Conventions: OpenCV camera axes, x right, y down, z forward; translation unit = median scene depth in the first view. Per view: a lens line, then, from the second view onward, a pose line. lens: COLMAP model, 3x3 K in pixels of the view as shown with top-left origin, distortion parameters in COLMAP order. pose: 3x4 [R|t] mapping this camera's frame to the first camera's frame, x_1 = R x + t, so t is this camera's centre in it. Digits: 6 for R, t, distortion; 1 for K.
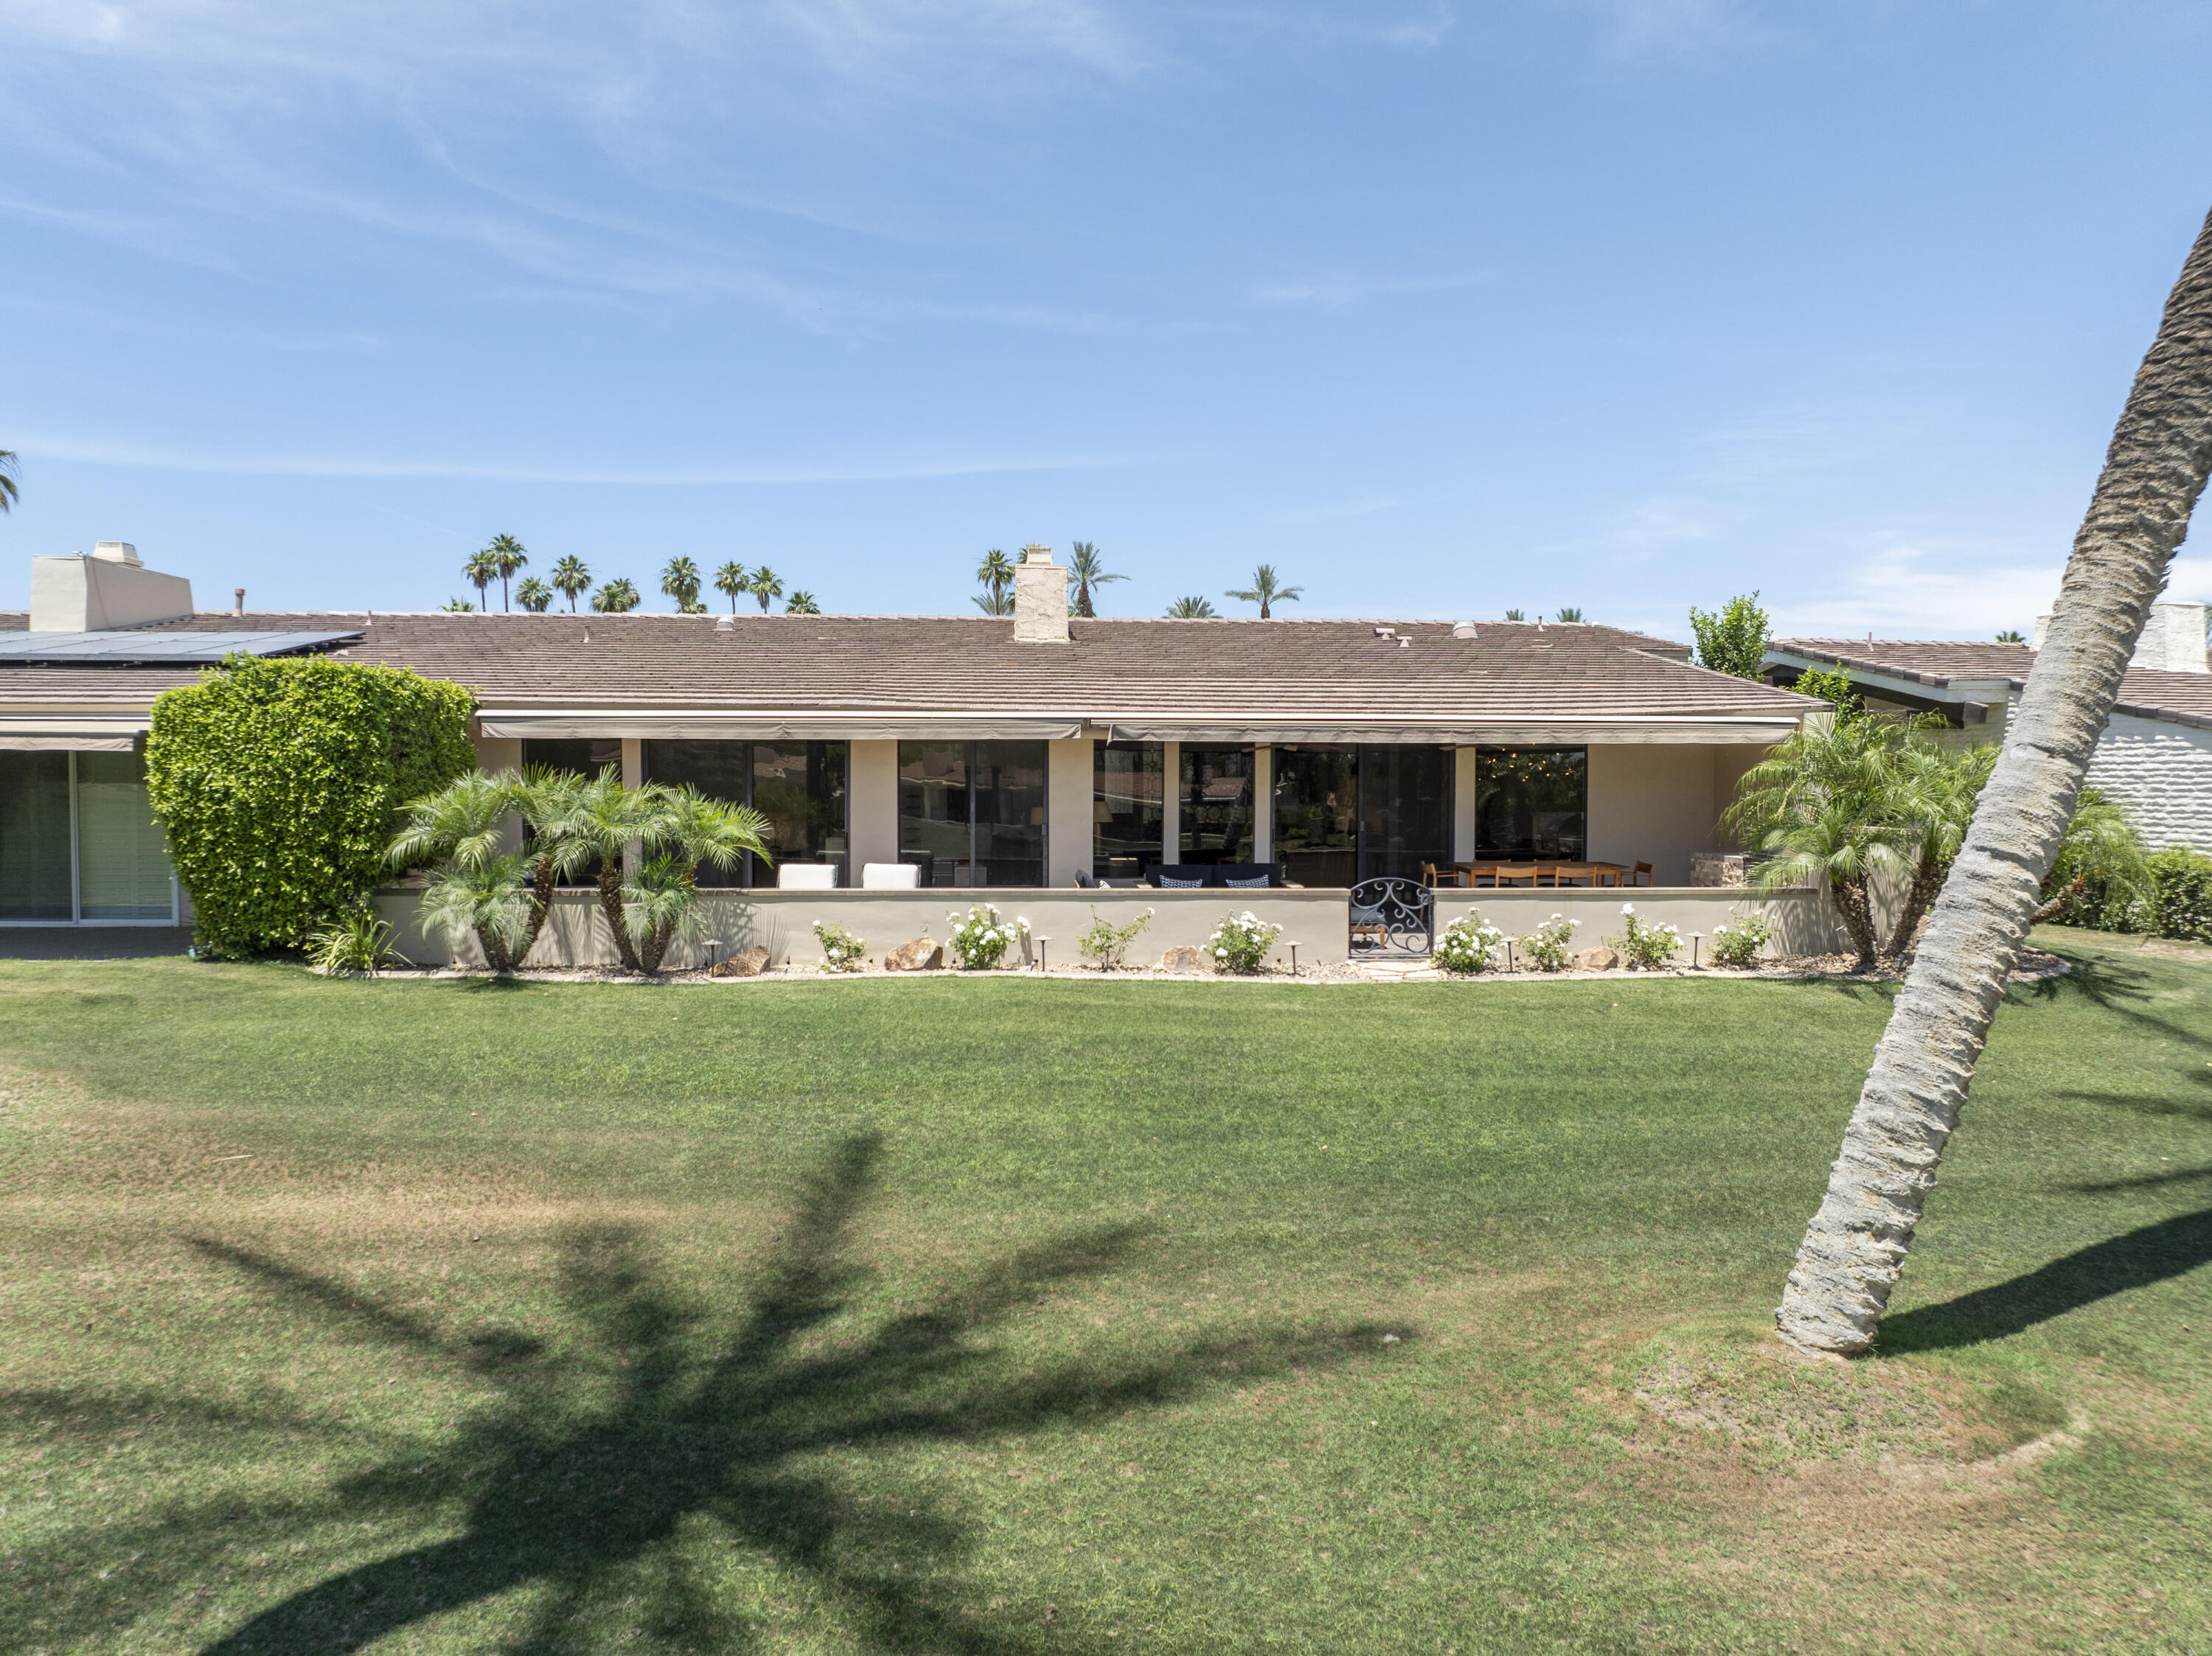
lens RADIAL K [[1577.3, 0, 1106.0], [0, 1577.3, 828.0], [0, 0, 1]] dist [-0.034496, -0.007980]
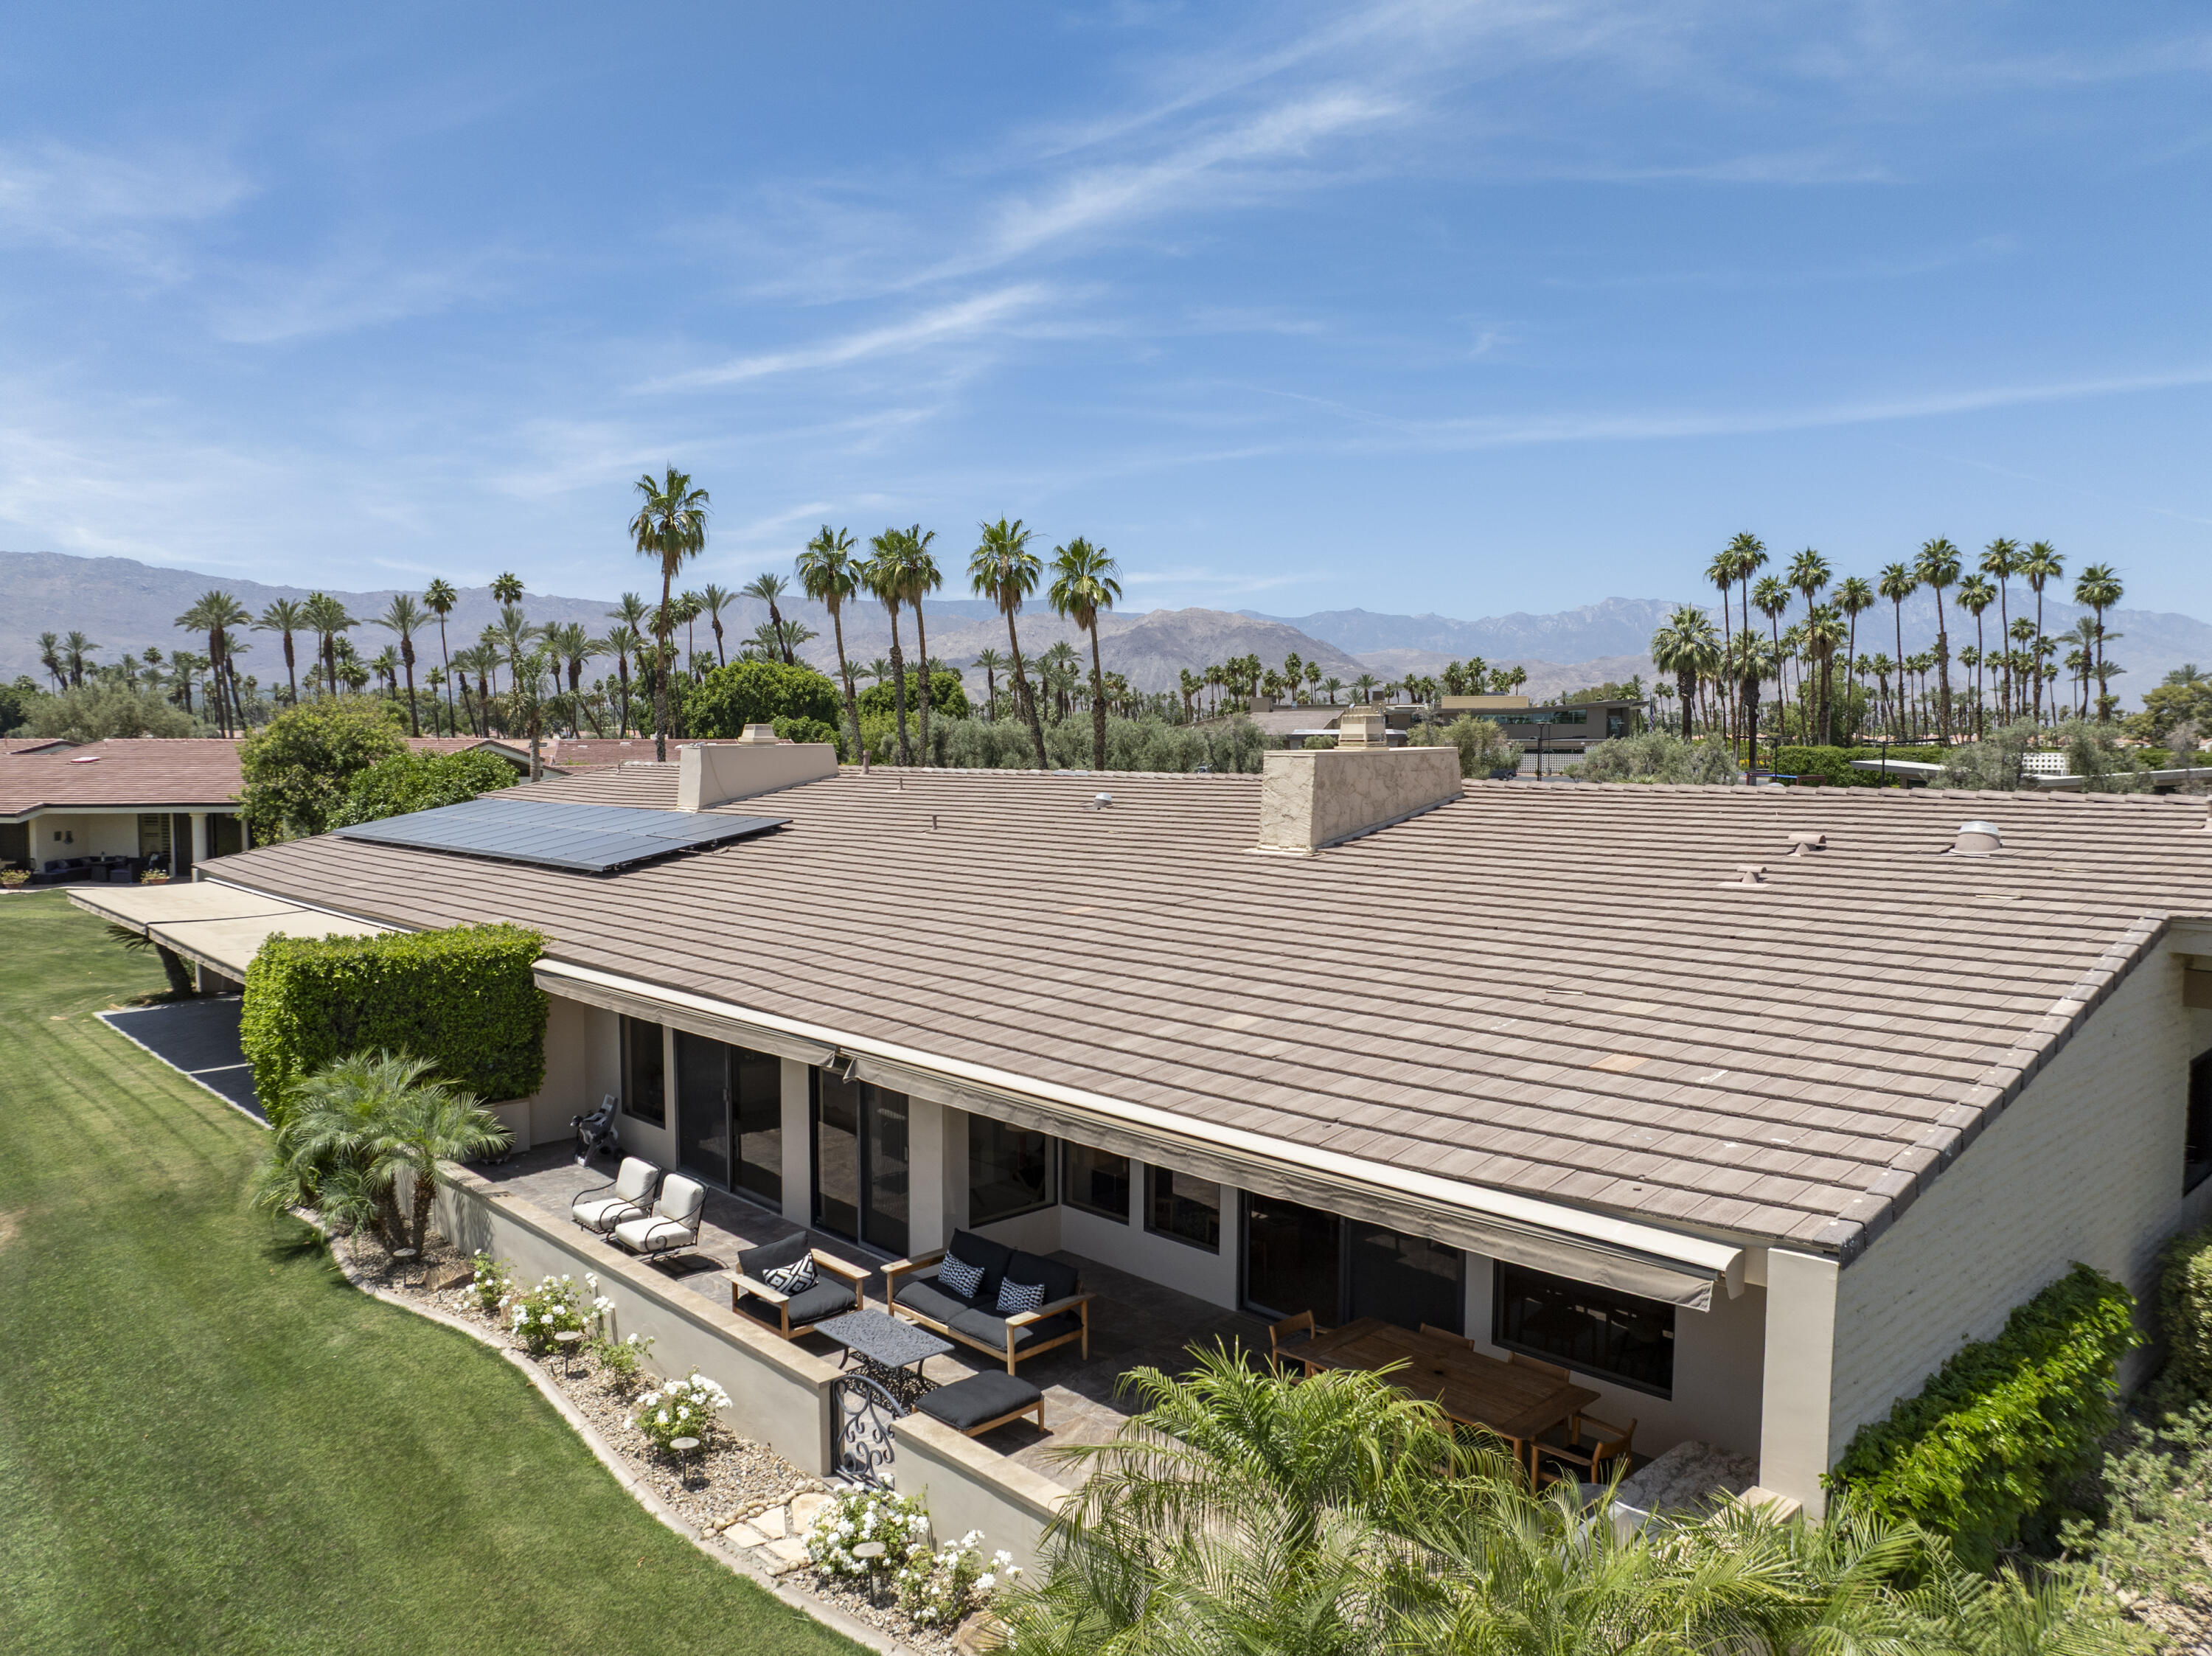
lens RADIAL K [[1566.2, 0, 1106.0], [0, 1566.2, 828.0], [0, 0, 1]] dist [-0.039893, -0.001402]
pose [[0.631145, 0.041275, -0.774566, 0.686019], [-0.020115, 0.999118, 0.036850, -0.211509], [0.775404, -0.007677, 0.631419, 0.596427]]
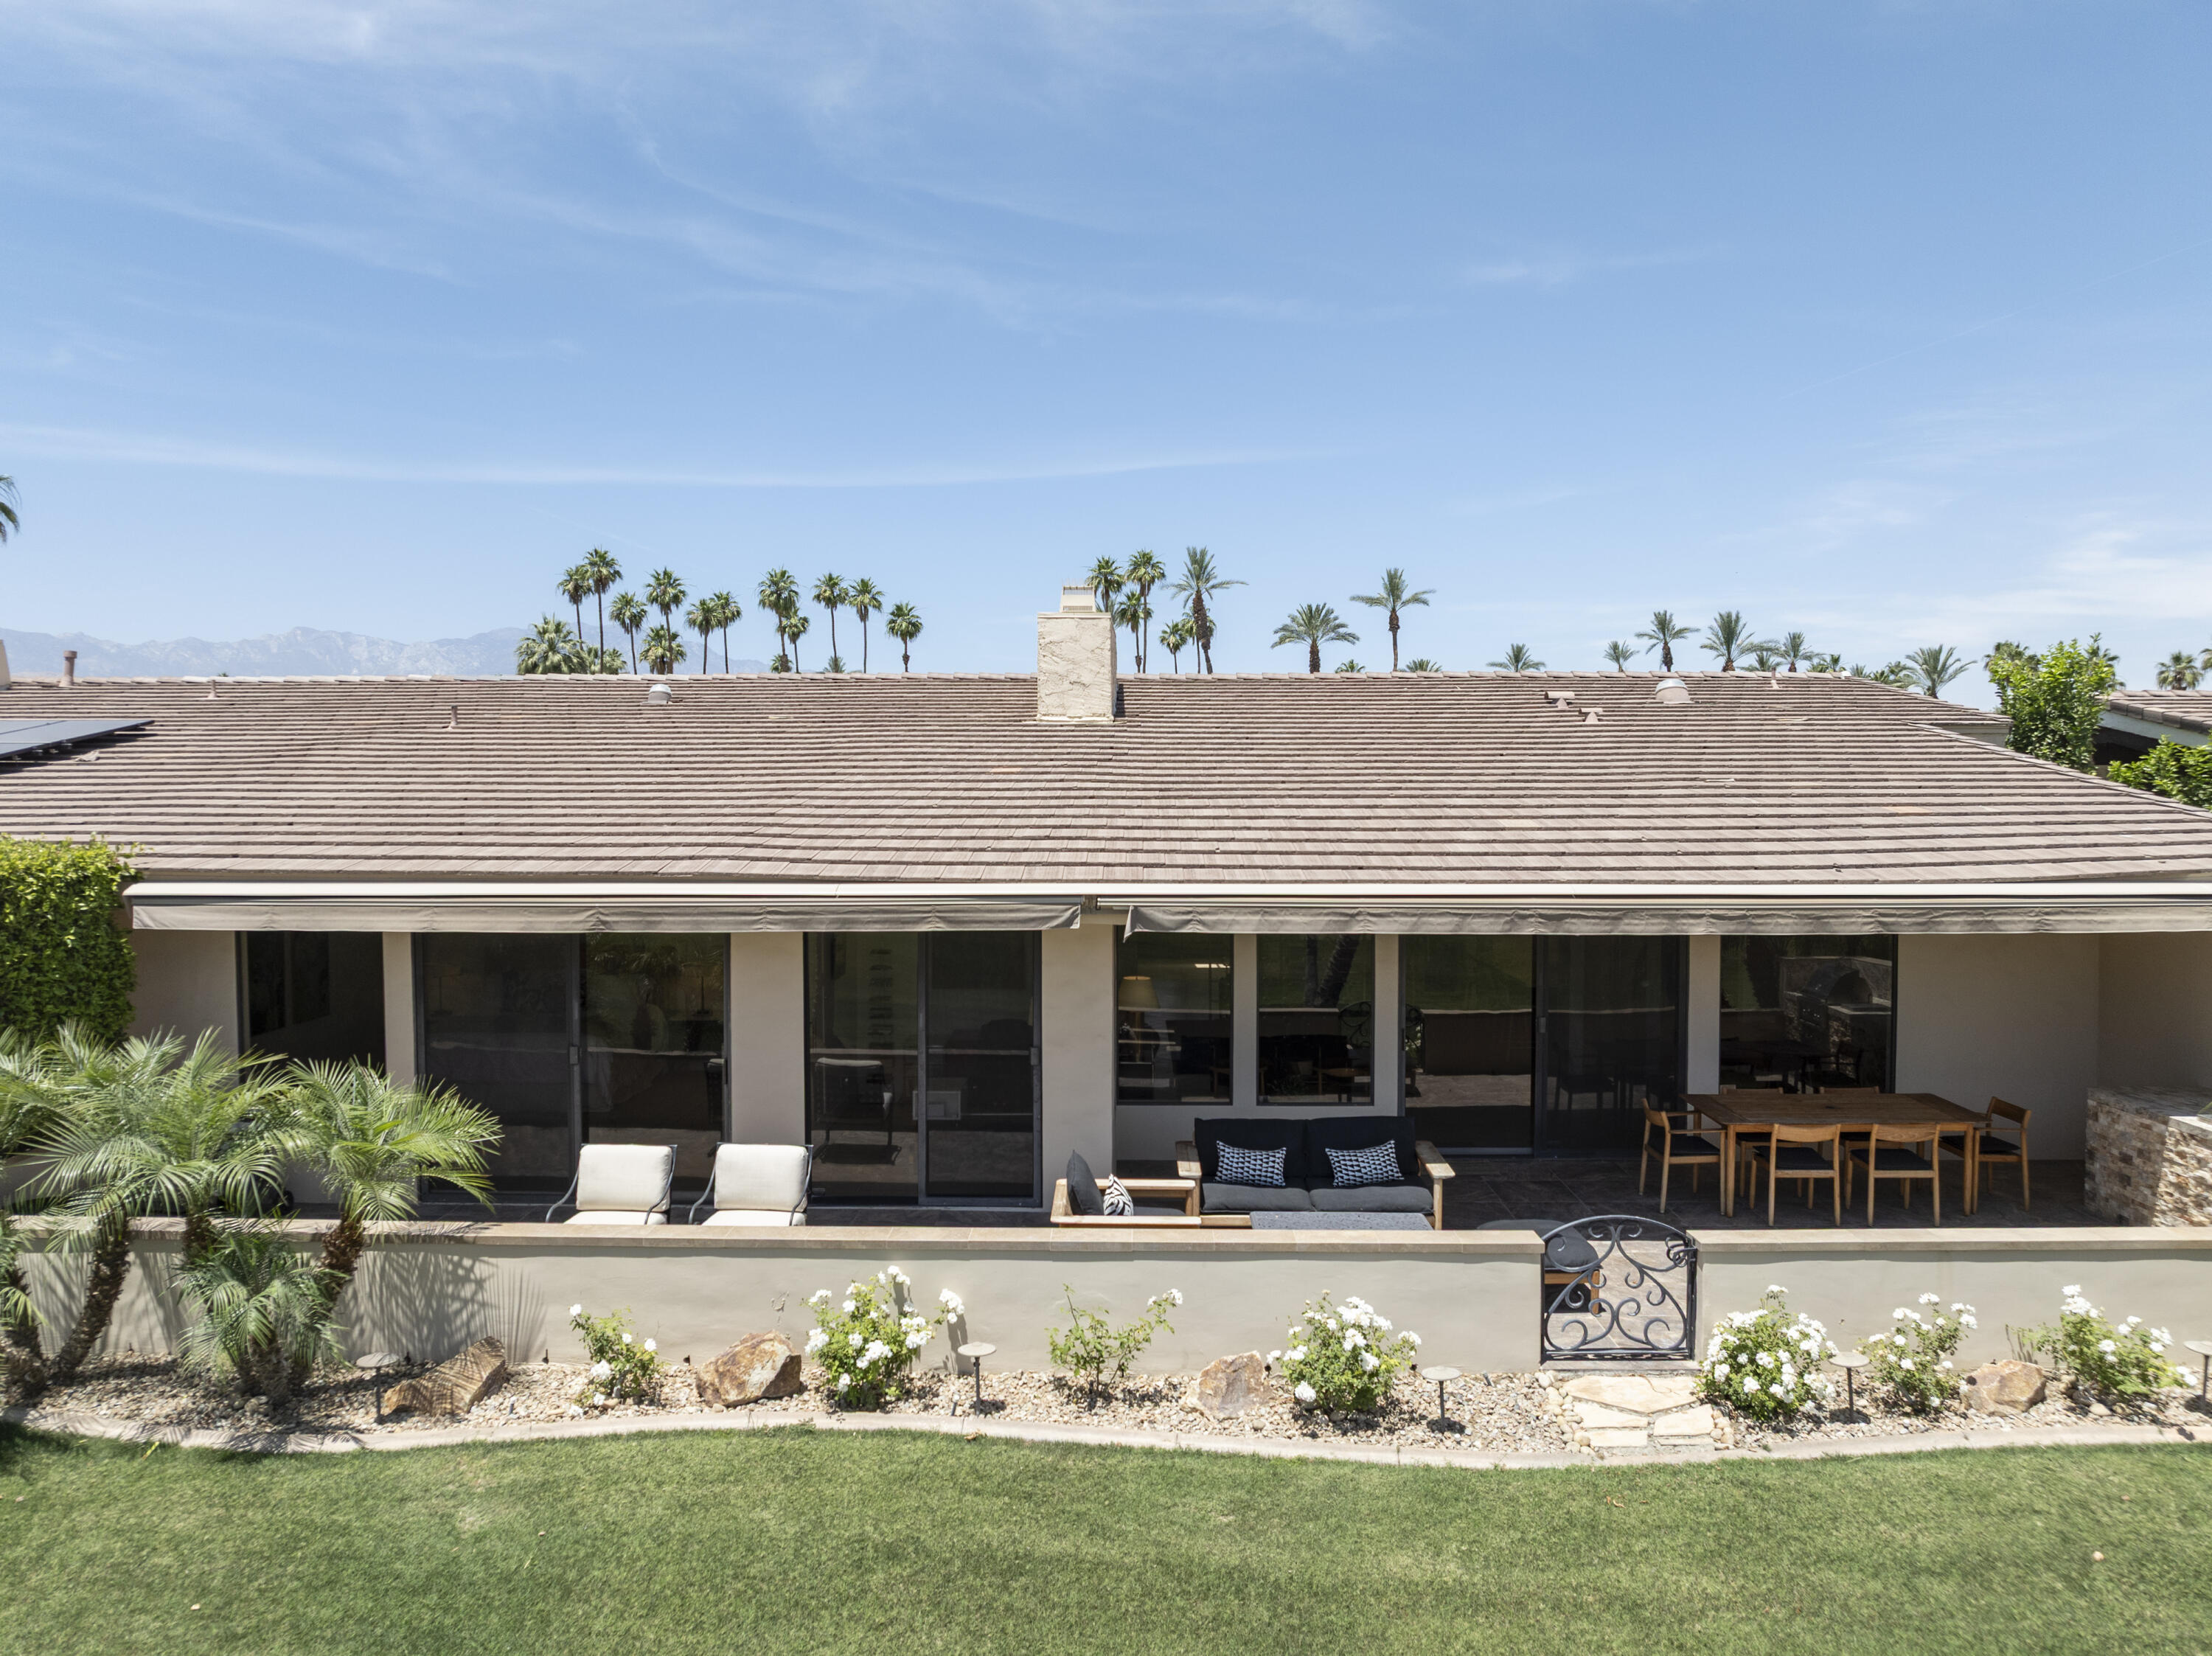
lens RADIAL K [[1566.2, 0, 1106.0], [0, 1566.2, 828.0], [0, 0, 1]] dist [-0.039893, -0.001402]
pose [[0.996680, -0.001761, -0.081399, 0.042110], [0.001886, 0.999997, 0.001465, -0.095499], [0.081396, -0.001613, 0.996681, 0.399297]]
